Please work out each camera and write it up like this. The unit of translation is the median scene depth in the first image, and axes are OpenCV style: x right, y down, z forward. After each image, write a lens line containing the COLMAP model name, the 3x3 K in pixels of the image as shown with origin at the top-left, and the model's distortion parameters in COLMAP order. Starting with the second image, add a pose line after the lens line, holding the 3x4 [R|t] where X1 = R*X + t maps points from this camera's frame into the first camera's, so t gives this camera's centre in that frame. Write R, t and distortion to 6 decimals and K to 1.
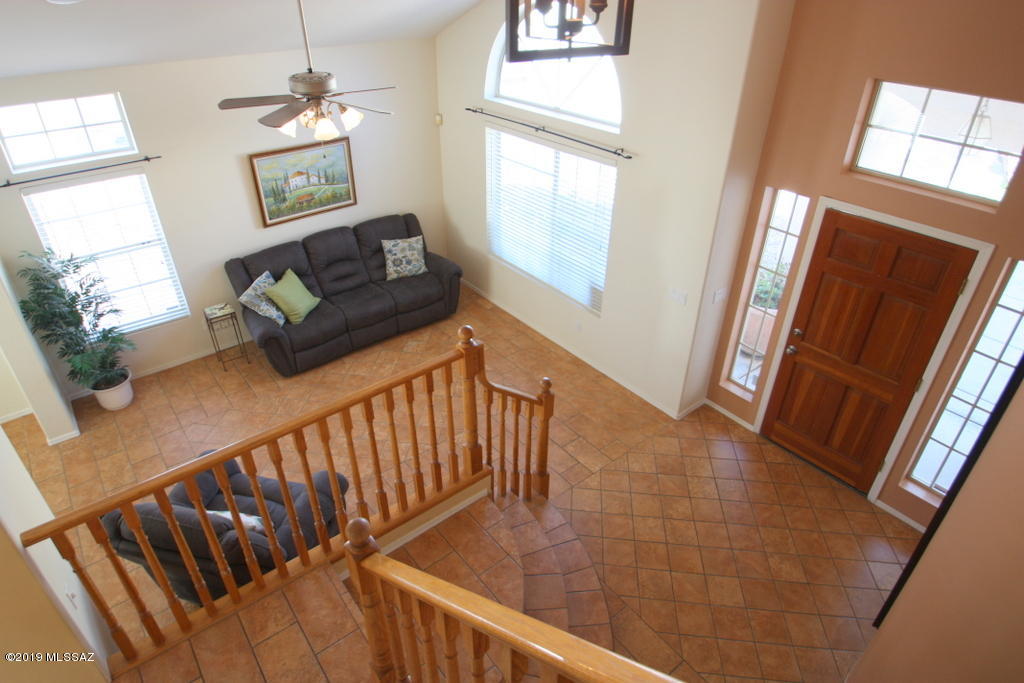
lens RADIAL K [[623.9, 0, 502.3], [0, 623.9, 339.7], [0, 0, 1]] dist [-0.001187, -0.001144]
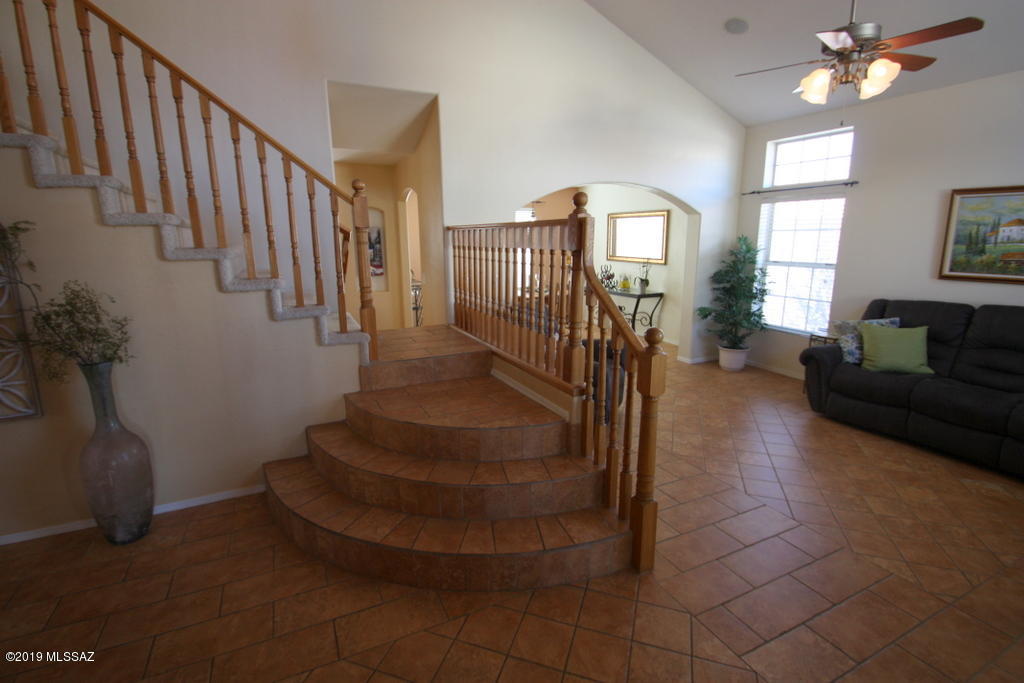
lens RADIAL K [[476.9, 0, 501.2], [0, 476.9, 336.2], [0, 0, 1]] dist [0.018222, -0.018660]
pose [[-0.230325, 0.203742, -0.951546, 0.387430], [-0.518868, 0.801524, 0.297213, 0.000039], [0.823241, 0.562183, -0.078896, 0.592899]]
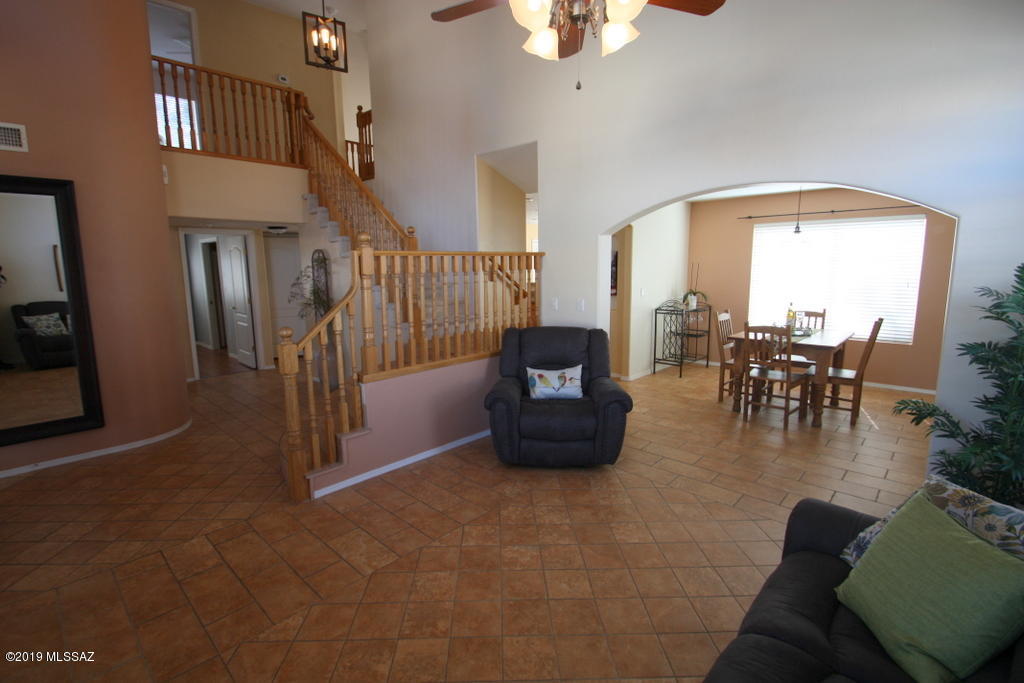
lens RADIAL K [[476.9, 0, 501.2], [0, 476.9, 336.2], [0, 0, 1]] dist [0.018222, -0.018660]
pose [[-0.991334, 0.031750, -0.127475, -0.106435], [-0.060719, 0.749750, 0.658929, -0.285273], [0.116495, 0.660959, -0.741325, 1.041036]]
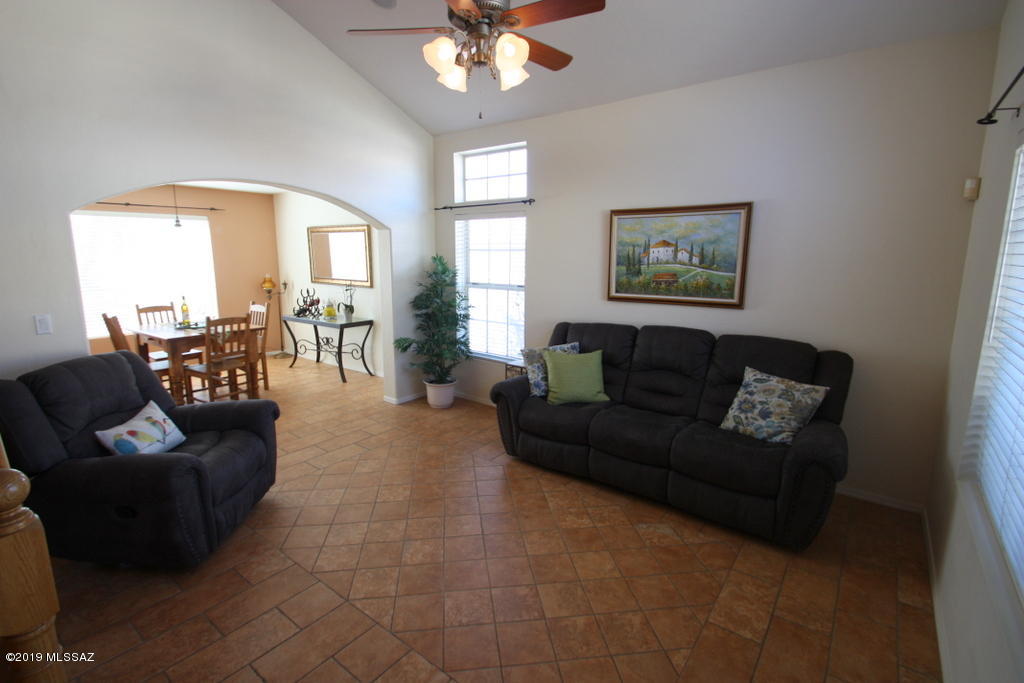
lens RADIAL K [[476.9, 0, 501.2], [0, 476.9, 336.2], [0, 0, 1]] dist [0.018222, -0.018660]
pose [[0.233582, 0.167423, -0.957815, 0.205125], [-0.529488, 0.848102, 0.019120, -0.073176], [0.815525, 0.502686, 0.286750, 0.710665]]
